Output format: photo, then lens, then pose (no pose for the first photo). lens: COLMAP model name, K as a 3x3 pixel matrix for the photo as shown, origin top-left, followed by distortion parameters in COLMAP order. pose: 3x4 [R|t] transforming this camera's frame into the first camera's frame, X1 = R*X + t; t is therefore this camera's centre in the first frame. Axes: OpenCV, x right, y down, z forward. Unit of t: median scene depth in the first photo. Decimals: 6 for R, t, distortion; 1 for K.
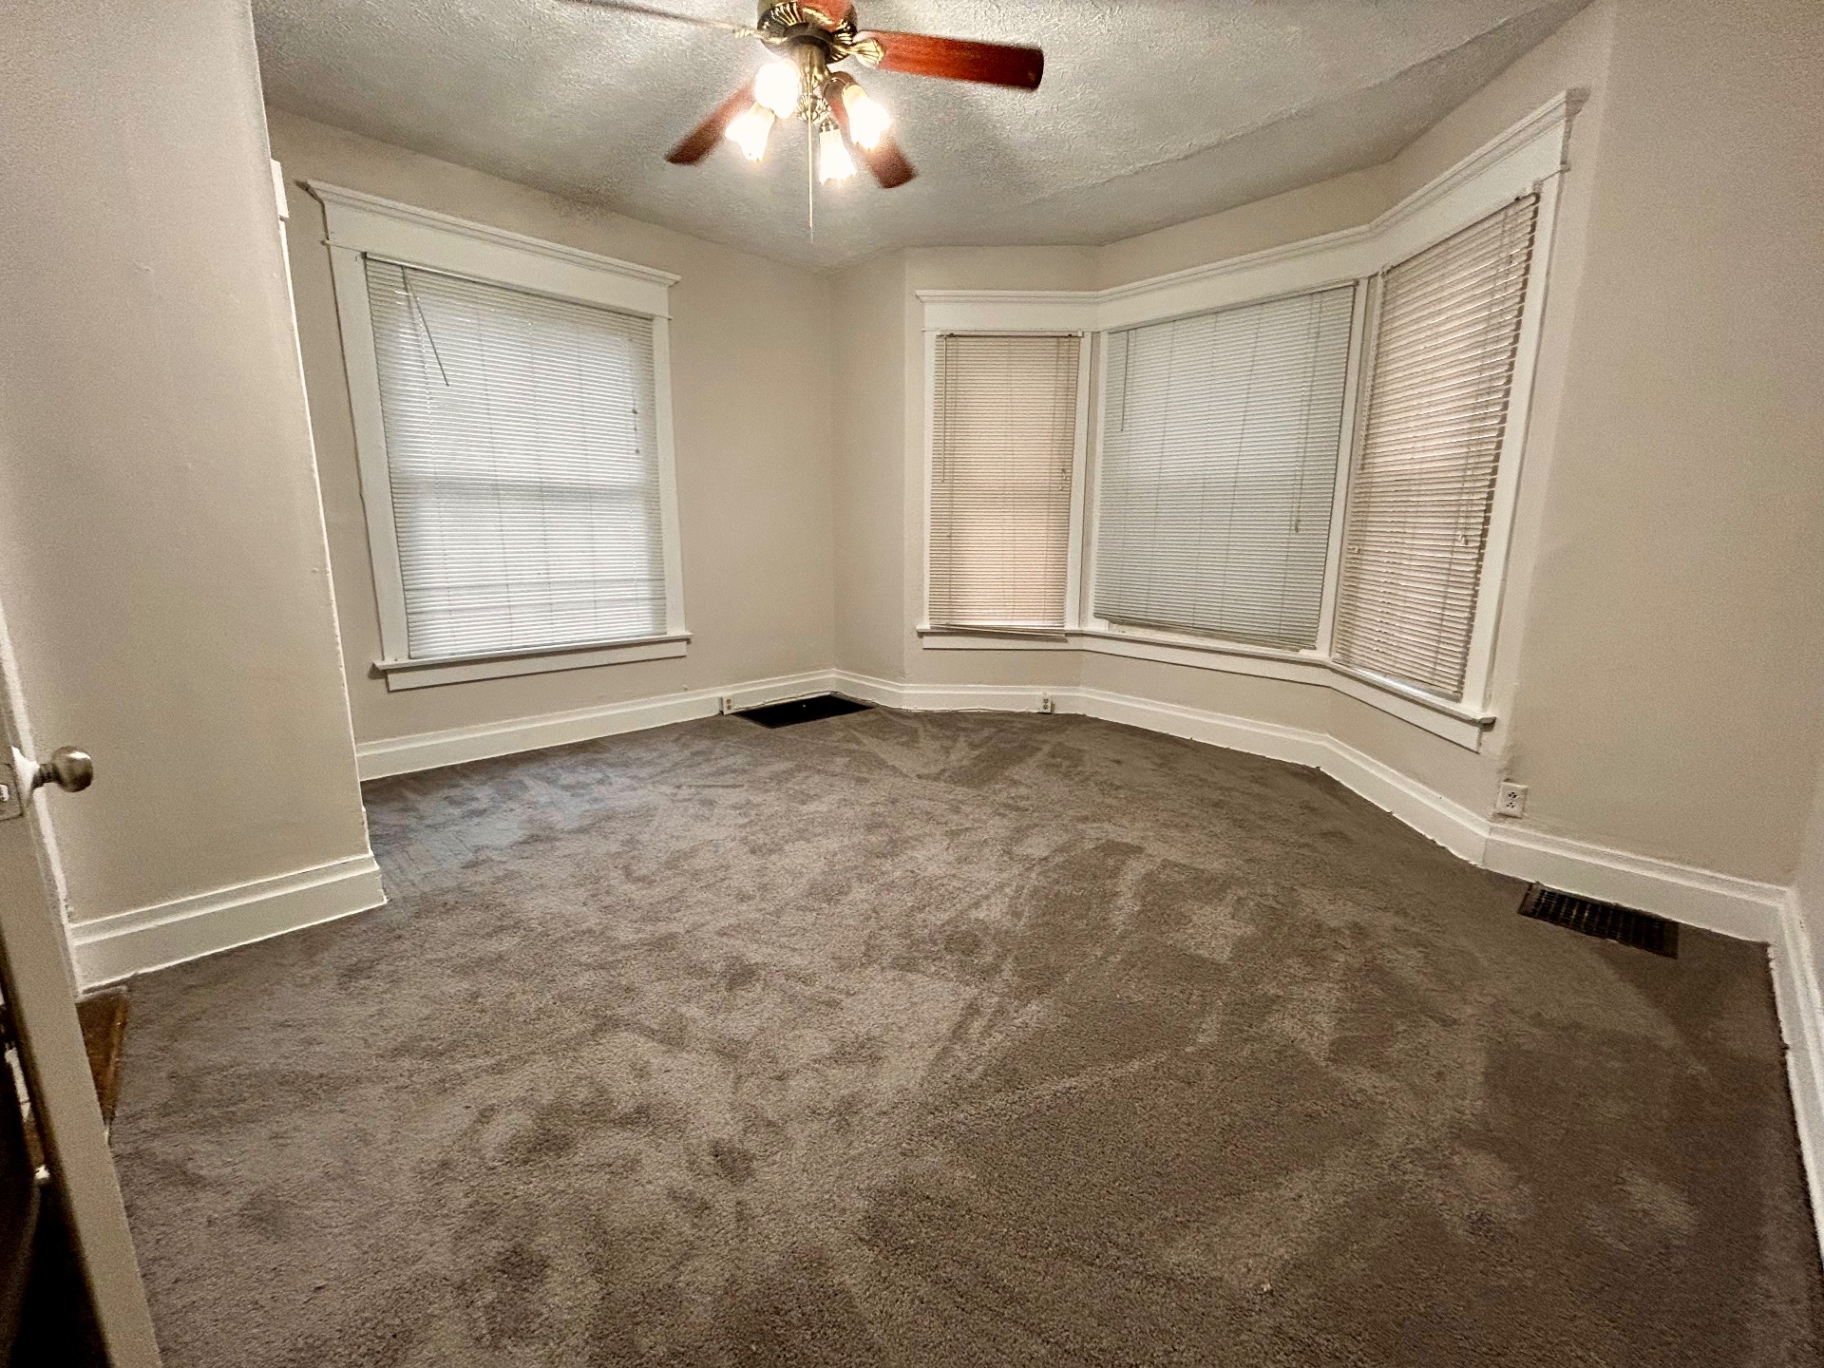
lens RADIAL K [[737.9, 0, 911.6], [0, 737.9, 680.9], [0, 0, 1]] dist [0.002869, 0.000945]
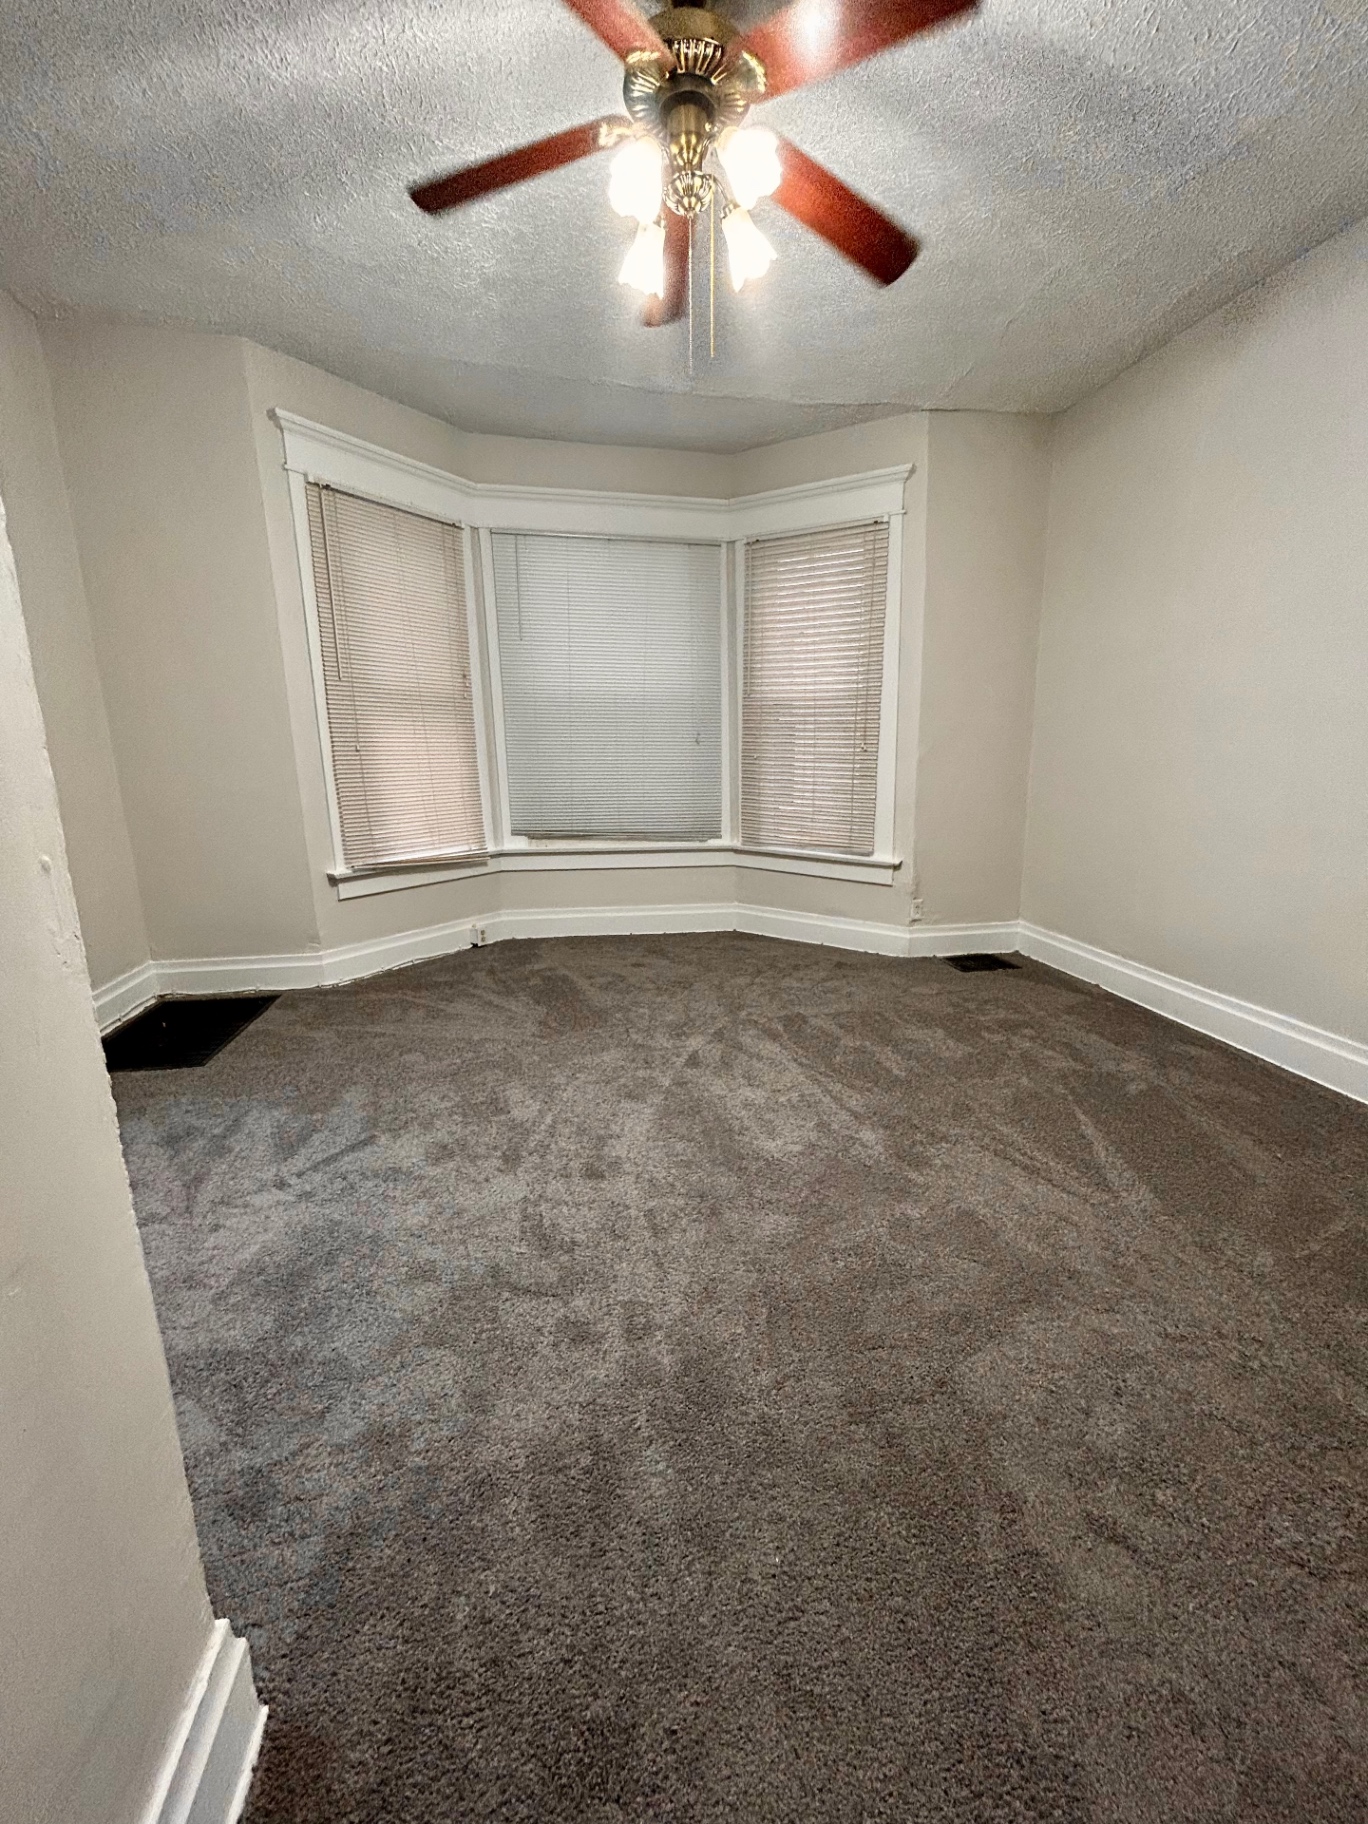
lens RADIAL K [[737.9, 0, 683.9], [0, 737.9, 908.9], [0, 0, 1]] dist [0.002869, 0.000945]
pose [[0.540991, -0.186628, 0.820060, -0.510258], [0.175661, 0.978637, 0.106833, -0.066357], [-0.822479, 0.086257, 0.562217, 0.347442]]
